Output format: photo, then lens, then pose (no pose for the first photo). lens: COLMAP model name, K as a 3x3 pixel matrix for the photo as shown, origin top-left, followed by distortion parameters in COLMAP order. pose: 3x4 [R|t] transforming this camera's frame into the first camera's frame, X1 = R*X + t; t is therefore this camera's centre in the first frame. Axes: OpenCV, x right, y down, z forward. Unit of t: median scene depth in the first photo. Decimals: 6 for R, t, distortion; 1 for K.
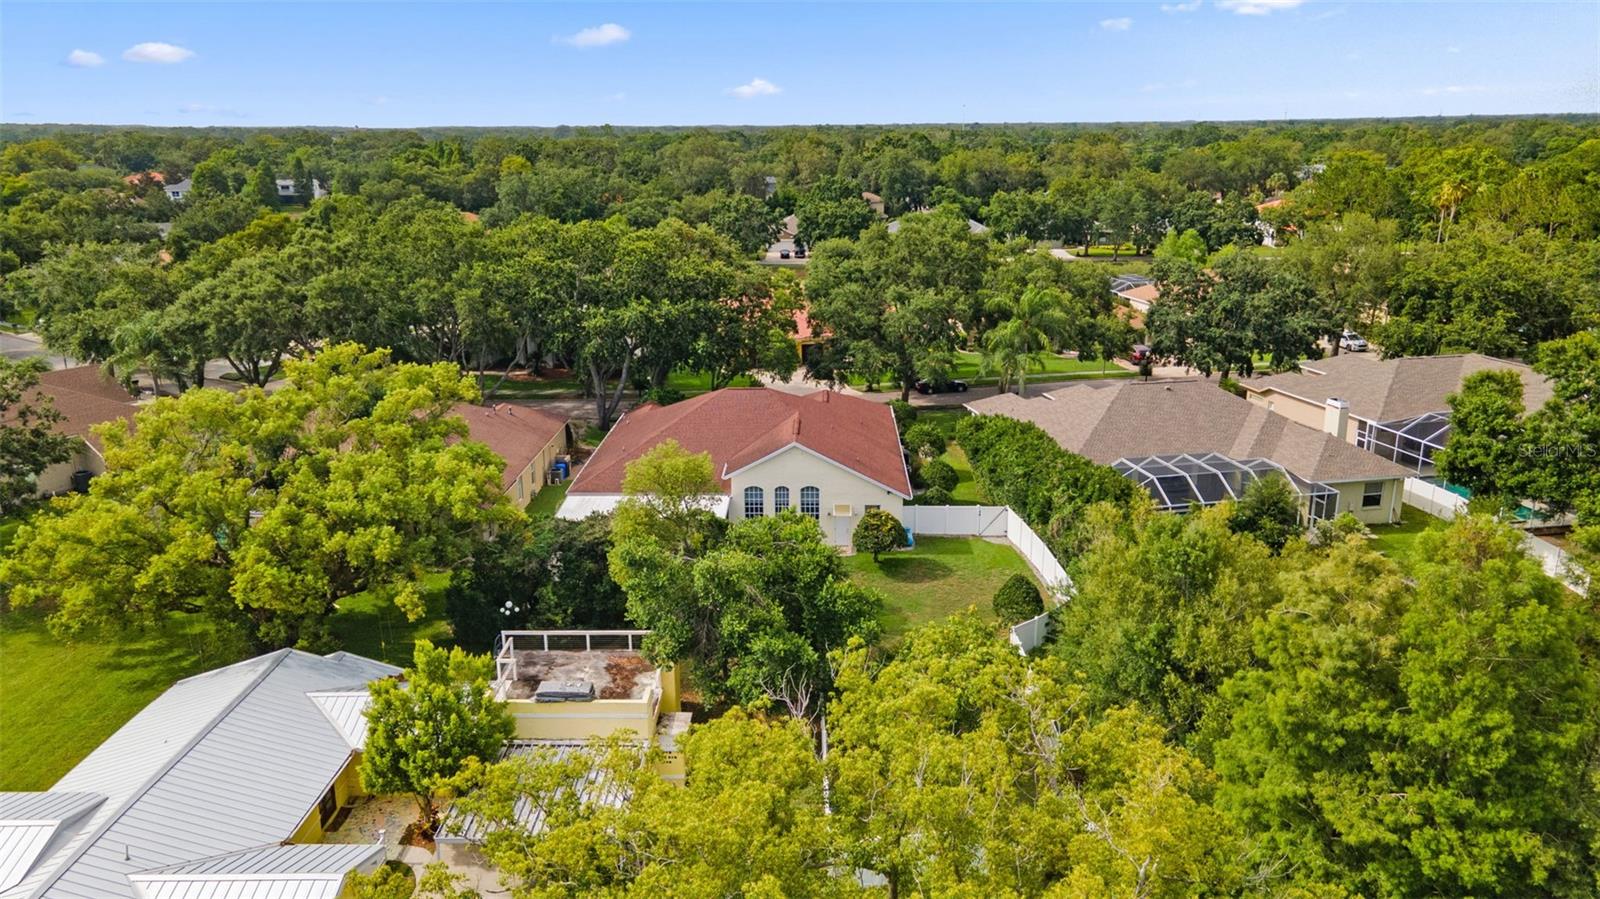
lens RADIAL K [[1224.1, 0, 800.0], [0, 1224.1, 449.5], [0, 0, 1]] dist [0.032172, 0.001428]
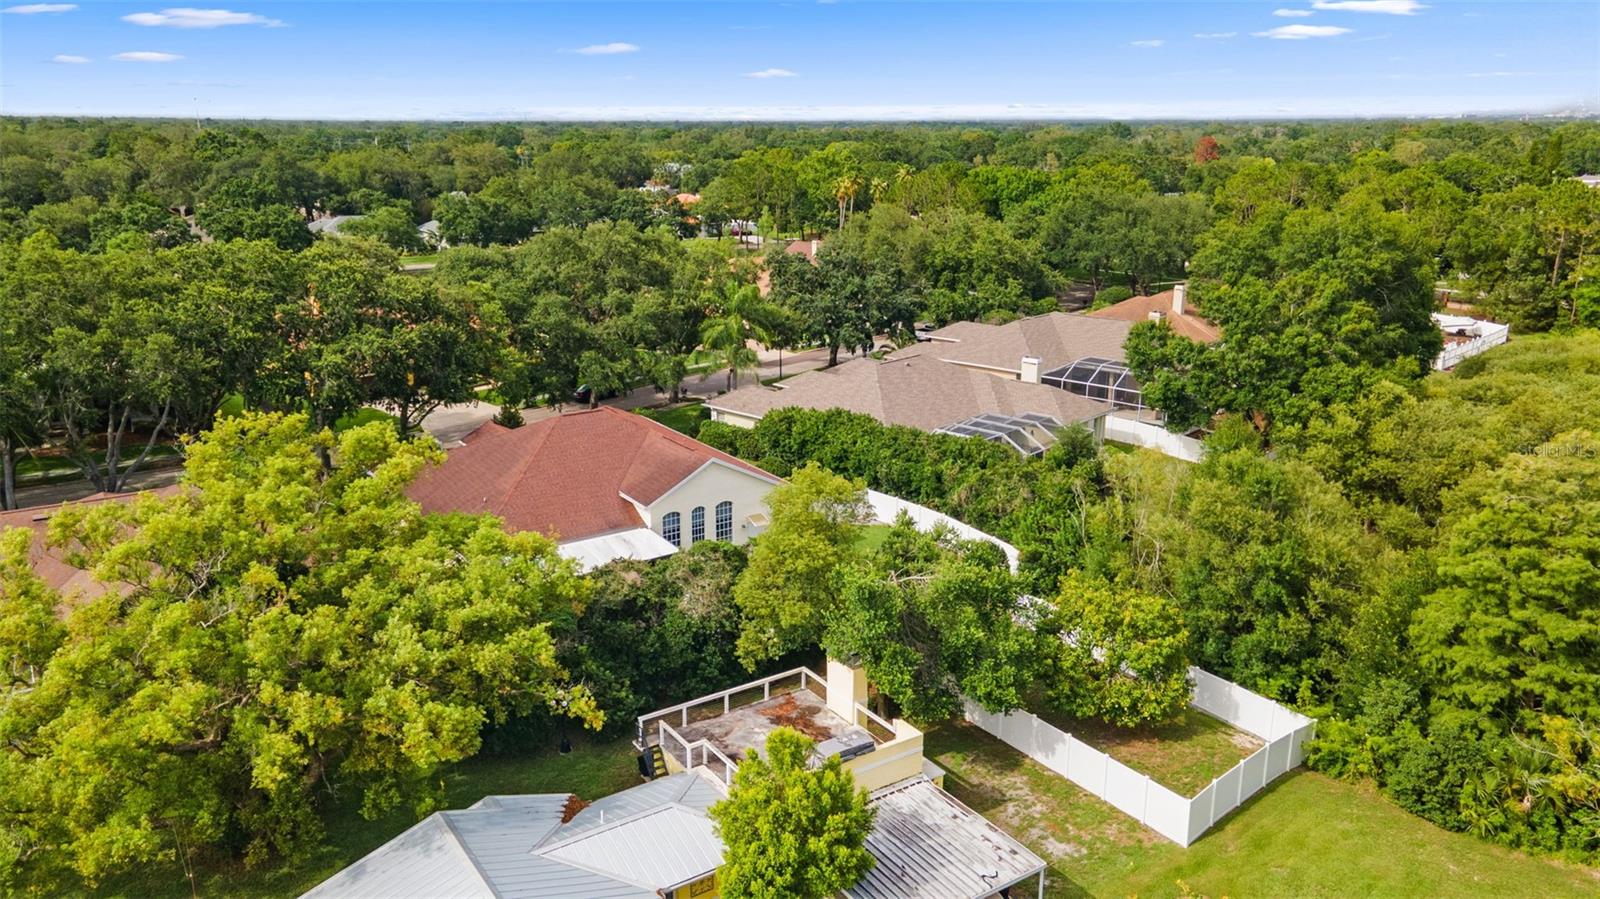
lens RADIAL K [[1224.1, 0, 800.0], [0, 1224.1, 449.5], [0, 0, 1]] dist [0.032172, 0.001428]
pose [[0.801404, -0.151255, 0.578682, -0.491249], [0.150240, 0.987384, 0.050017, -0.049393], [-0.578947, 0.046857, 0.814018, 0.173087]]
